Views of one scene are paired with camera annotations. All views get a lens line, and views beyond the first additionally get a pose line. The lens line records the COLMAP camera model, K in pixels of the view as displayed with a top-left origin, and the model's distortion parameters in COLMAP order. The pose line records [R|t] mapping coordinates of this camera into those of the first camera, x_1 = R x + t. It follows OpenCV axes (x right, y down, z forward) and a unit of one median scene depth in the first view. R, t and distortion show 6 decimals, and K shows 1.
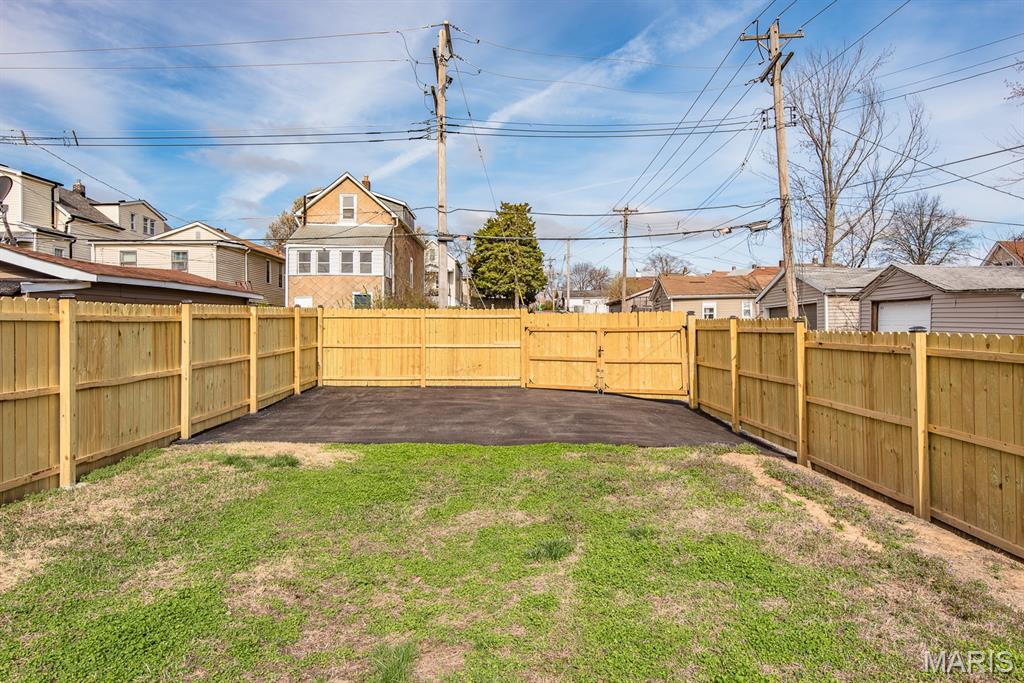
lens RADIAL K [[683.6, 0, 521.2], [0, 683.6, 331.1], [0, 0, 1]] dist [0.077355, 0.002258]
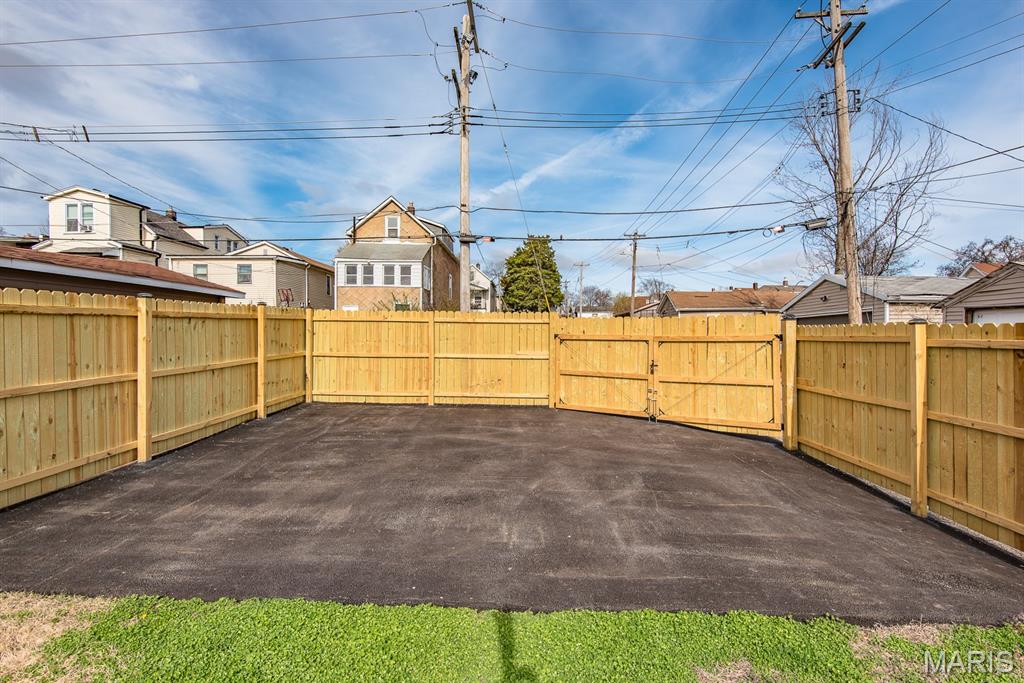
lens RADIAL K [[513.5, 0, 516.1], [0, 513.5, 337.3], [0, 0, 1]] dist [0.000867, -0.000251]
pose [[0.998665, 0.010836, -0.050506, -0.004638], [-0.010890, 0.999940, -0.000788, -0.000760], [0.050495, 0.001337, 0.998723, 0.191050]]
